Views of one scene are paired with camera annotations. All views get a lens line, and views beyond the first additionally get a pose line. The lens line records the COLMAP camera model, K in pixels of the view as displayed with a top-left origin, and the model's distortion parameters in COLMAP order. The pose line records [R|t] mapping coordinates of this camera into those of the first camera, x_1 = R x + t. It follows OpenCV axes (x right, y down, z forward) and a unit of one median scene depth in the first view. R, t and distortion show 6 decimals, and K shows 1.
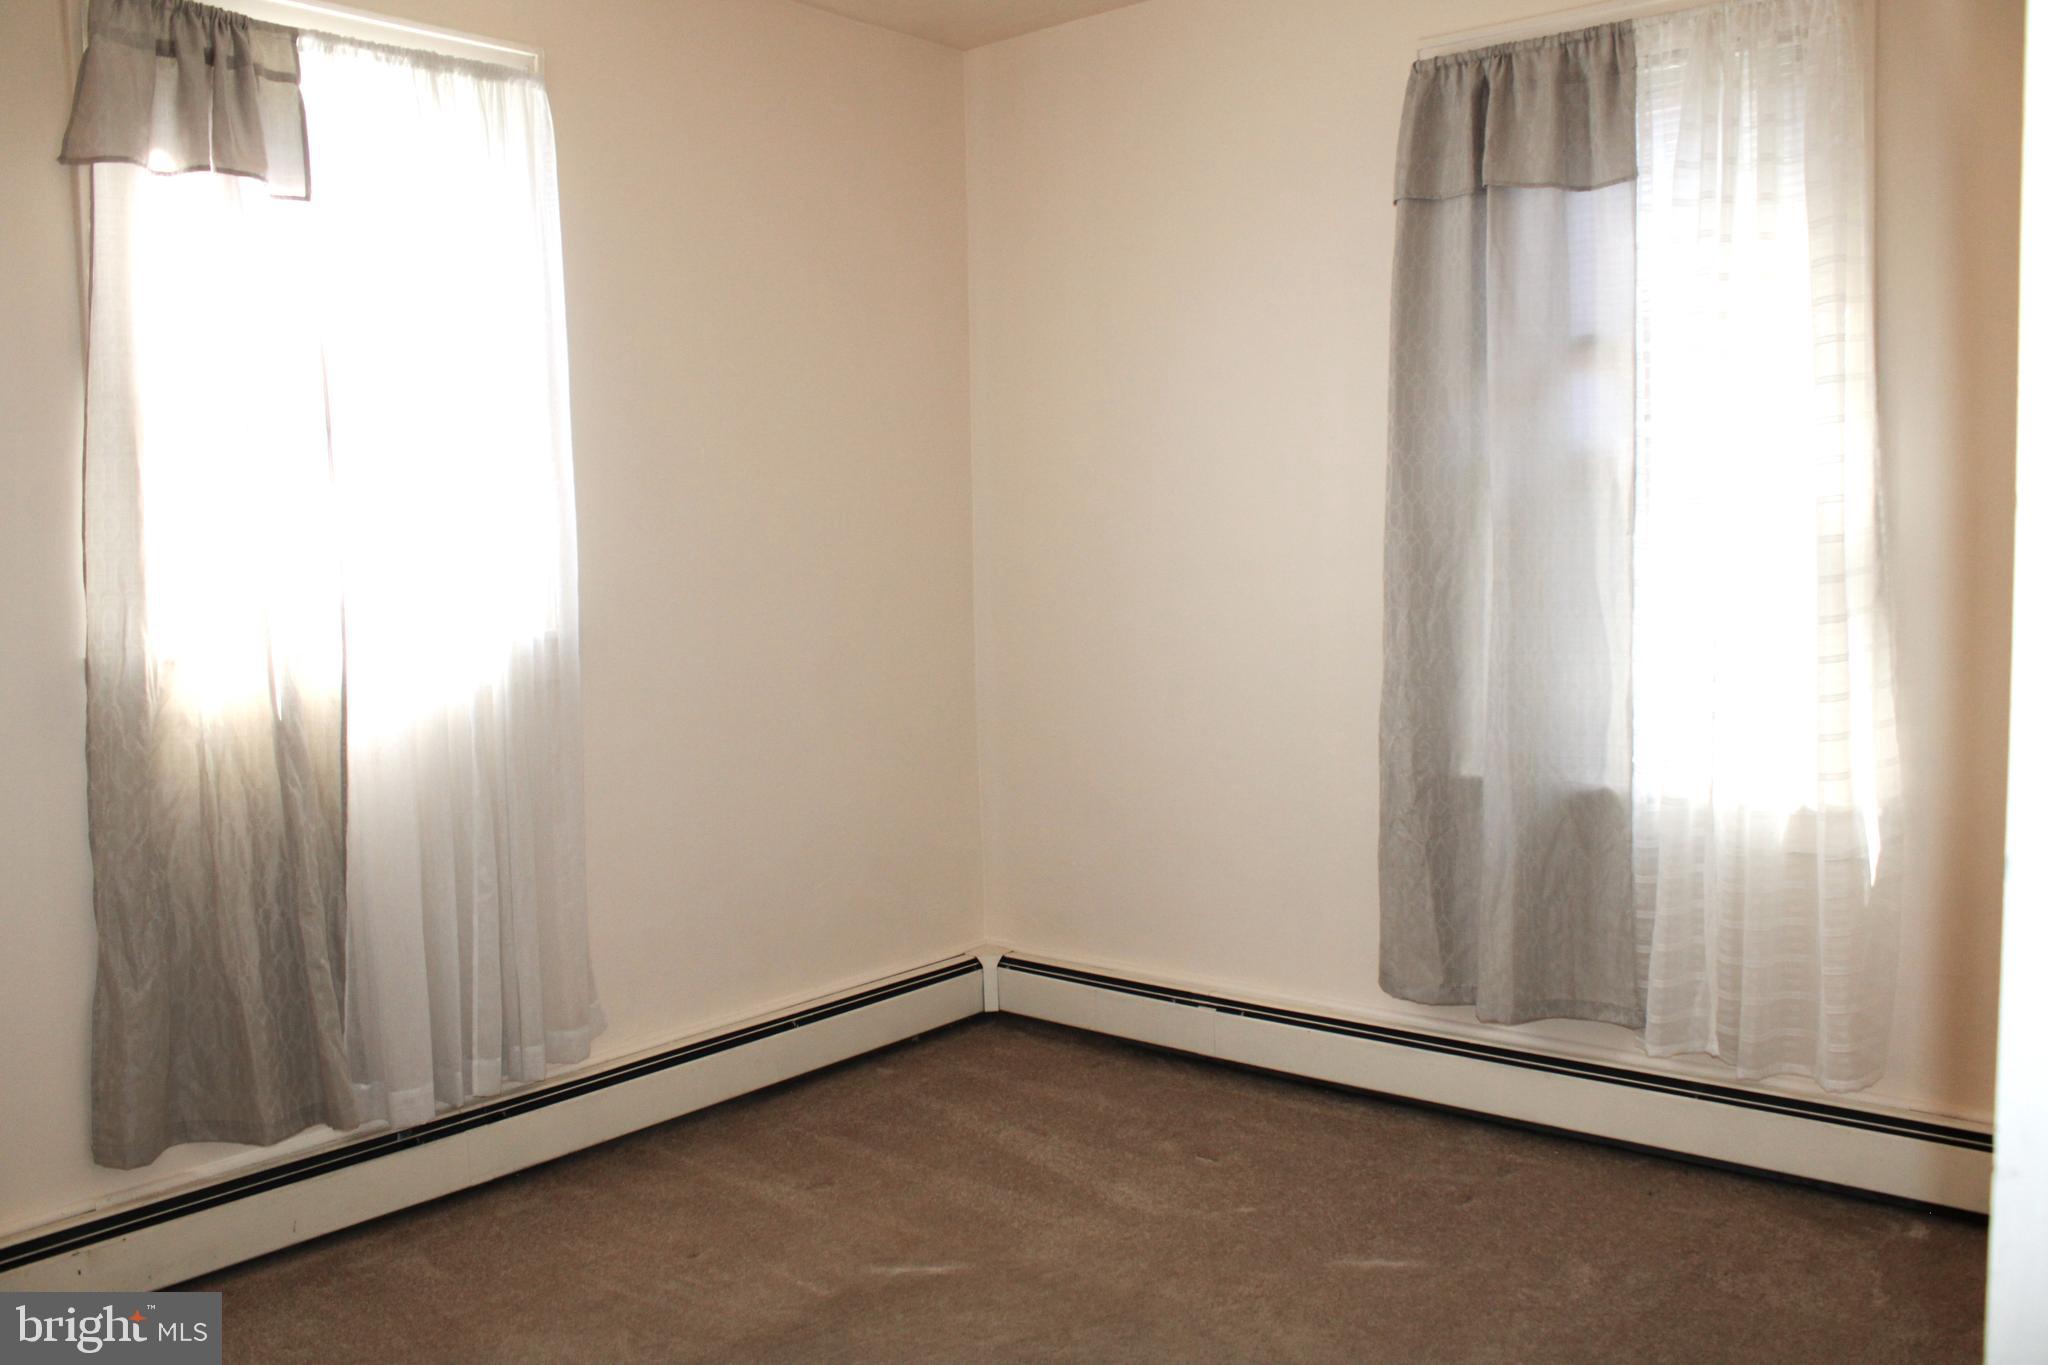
lens RADIAL K [[1682.4, 0, 1053.8], [0, 1682.4, 697.1], [0, 0, 1]] dist [-0.168709, 0.146912]
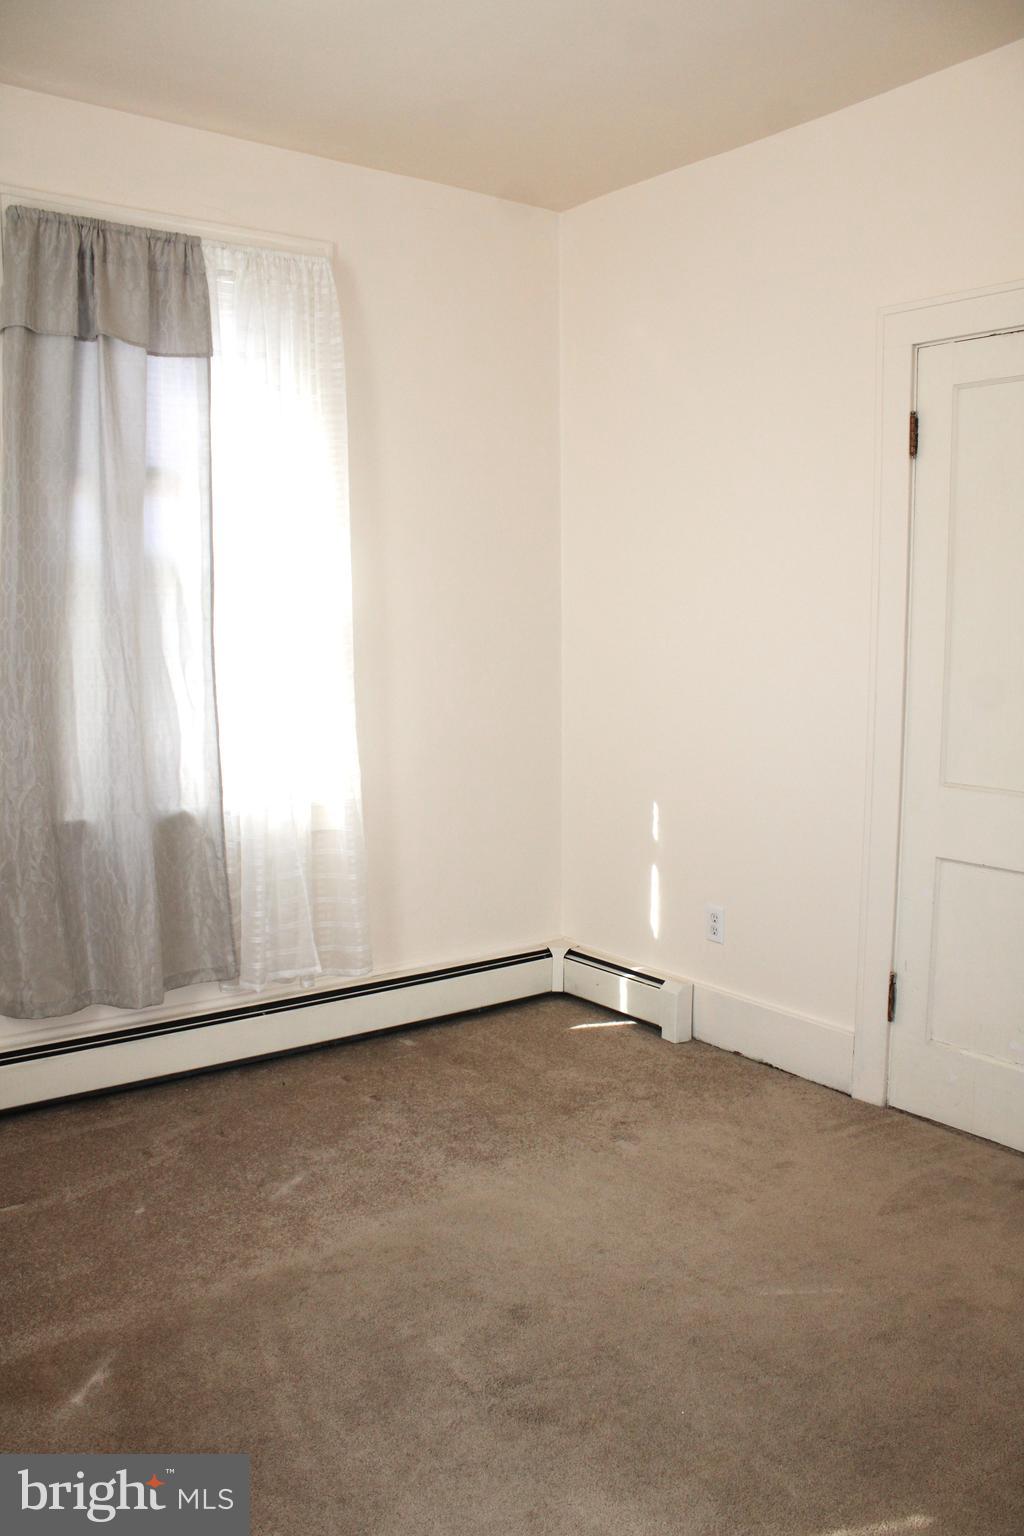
lens RADIAL K [[1261.8, 0, 535.9], [0, 1261.8, 797.1], [0, 0, 1]] dist [-0.168709, 0.146912]
pose [[0.227092, -0.118096, 0.966686, -0.584456], [0.088907, 0.990989, 0.100180, -0.031956], [-0.969807, 0.063195, 0.235545, 0.496430]]
